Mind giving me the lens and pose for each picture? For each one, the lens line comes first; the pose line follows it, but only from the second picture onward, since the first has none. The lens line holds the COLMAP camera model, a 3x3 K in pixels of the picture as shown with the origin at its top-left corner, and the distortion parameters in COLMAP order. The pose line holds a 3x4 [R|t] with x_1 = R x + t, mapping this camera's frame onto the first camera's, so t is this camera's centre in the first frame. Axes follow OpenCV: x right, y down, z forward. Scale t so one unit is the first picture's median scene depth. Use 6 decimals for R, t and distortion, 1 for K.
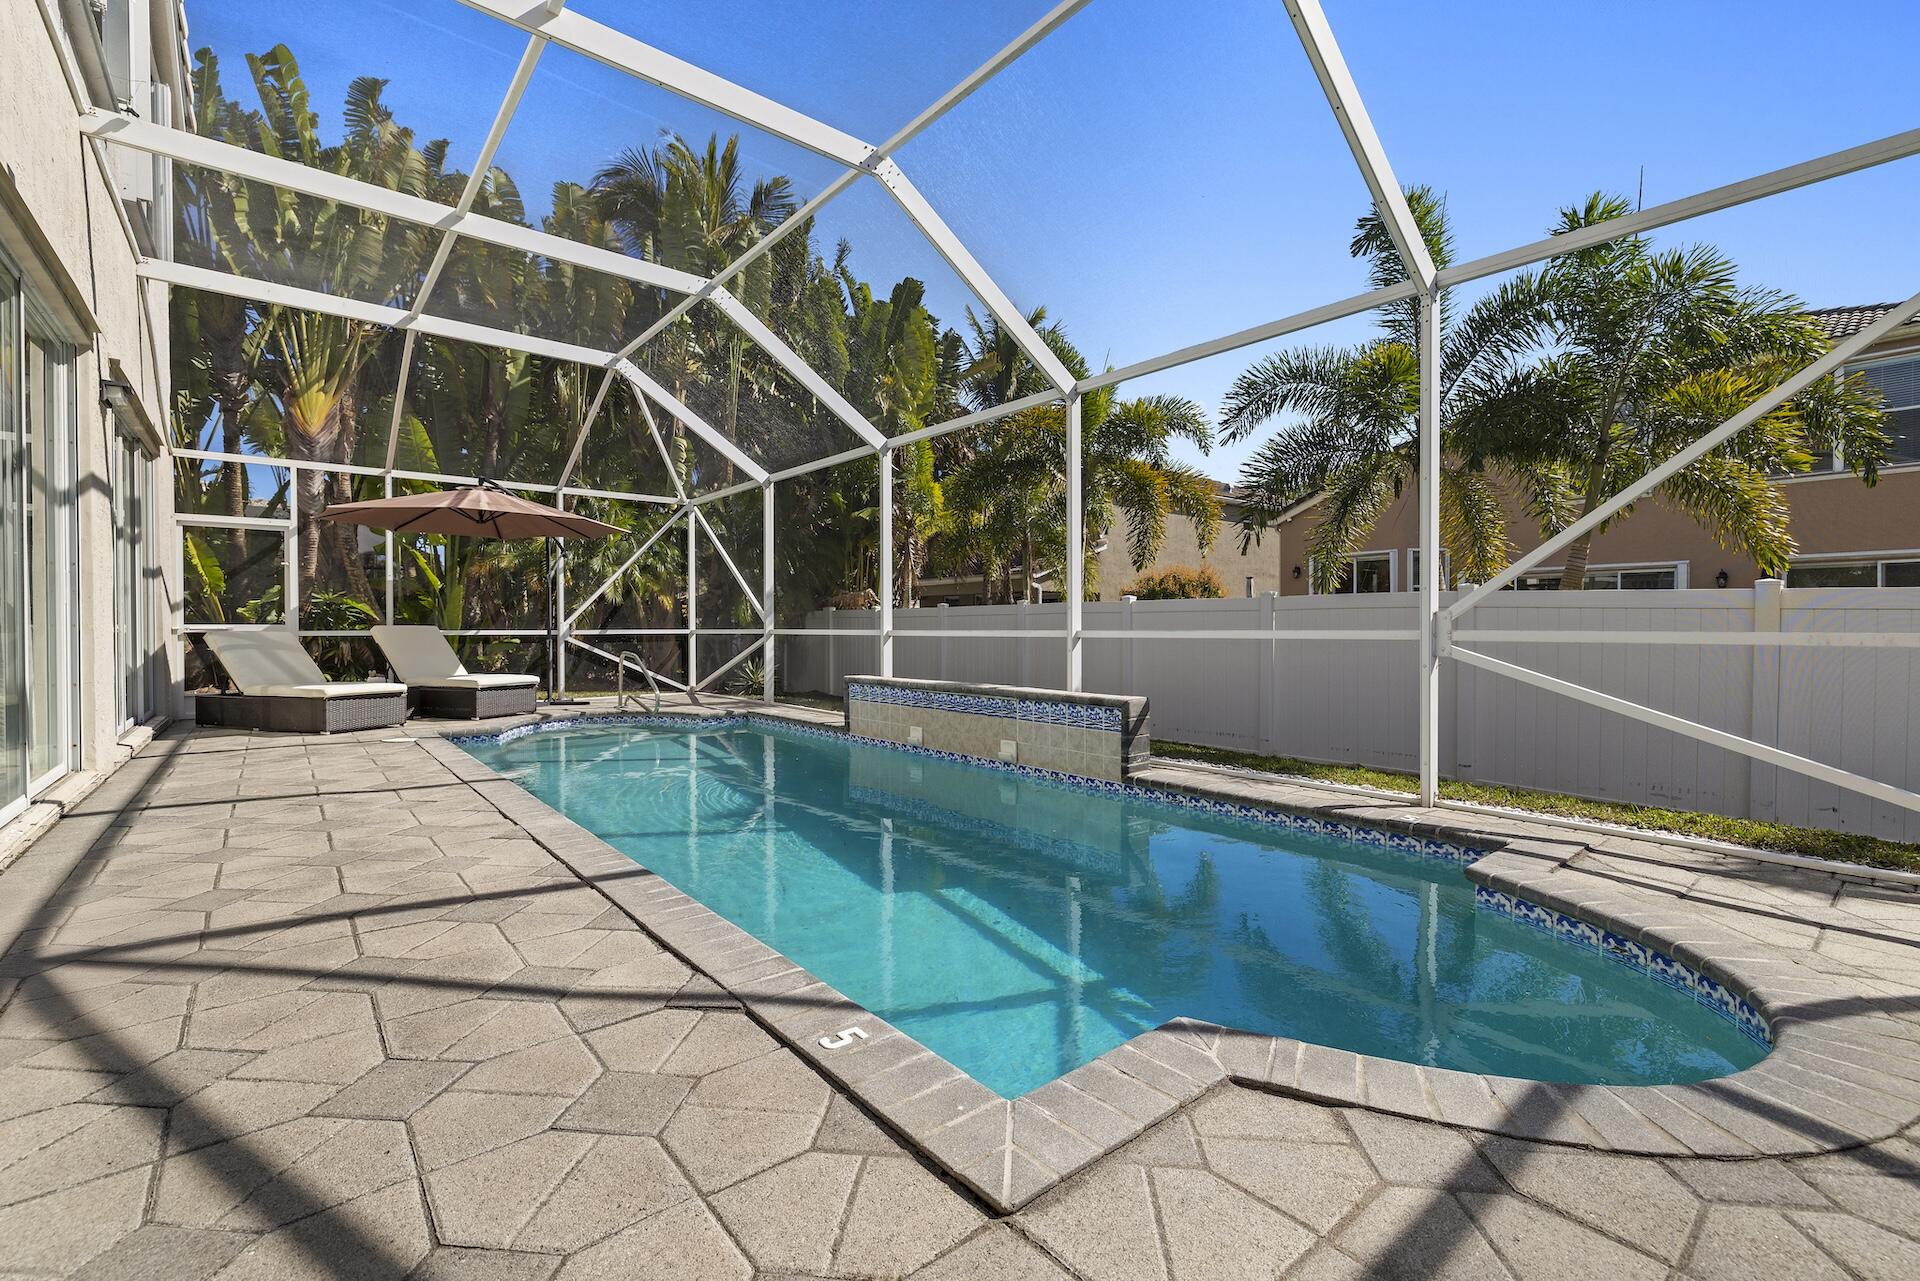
lens RADIAL K [[824.6, 0, 940.7], [0, 824.6, 627.3], [0, 0, 1]] dist [-0.002514, 0.000045]
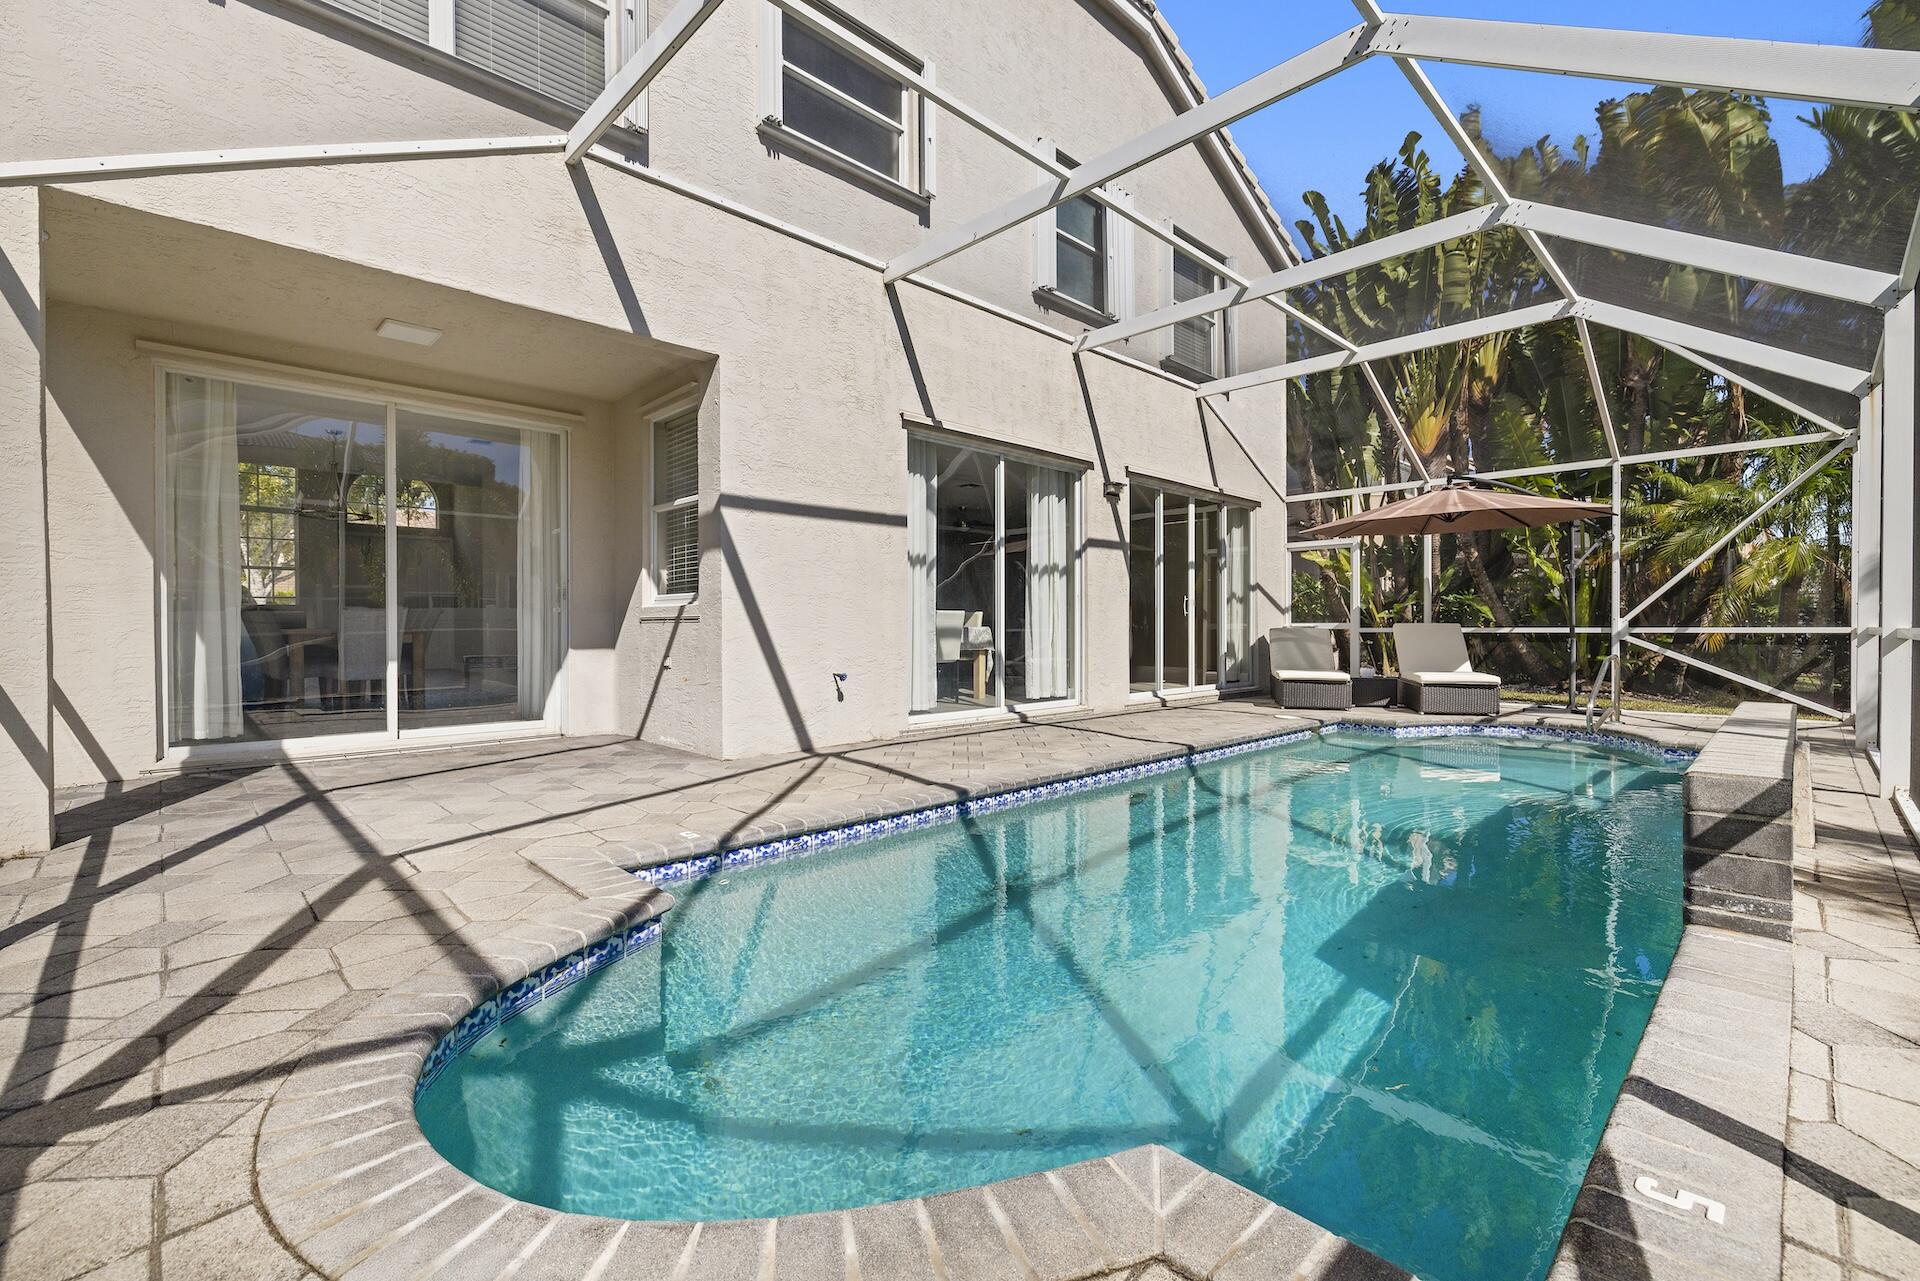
lens RADIAL K [[824.6, 0, 946.8], [0, 824.6, 634.9], [0, 0, 1]] dist [-0.002514, 0.000045]
pose [[0.080892, 0.011323, -0.996659, 0.416117], [0.001634, 0.999933, 0.011493, -0.000023], [0.996722, -0.002558, 0.080868, 0.321680]]
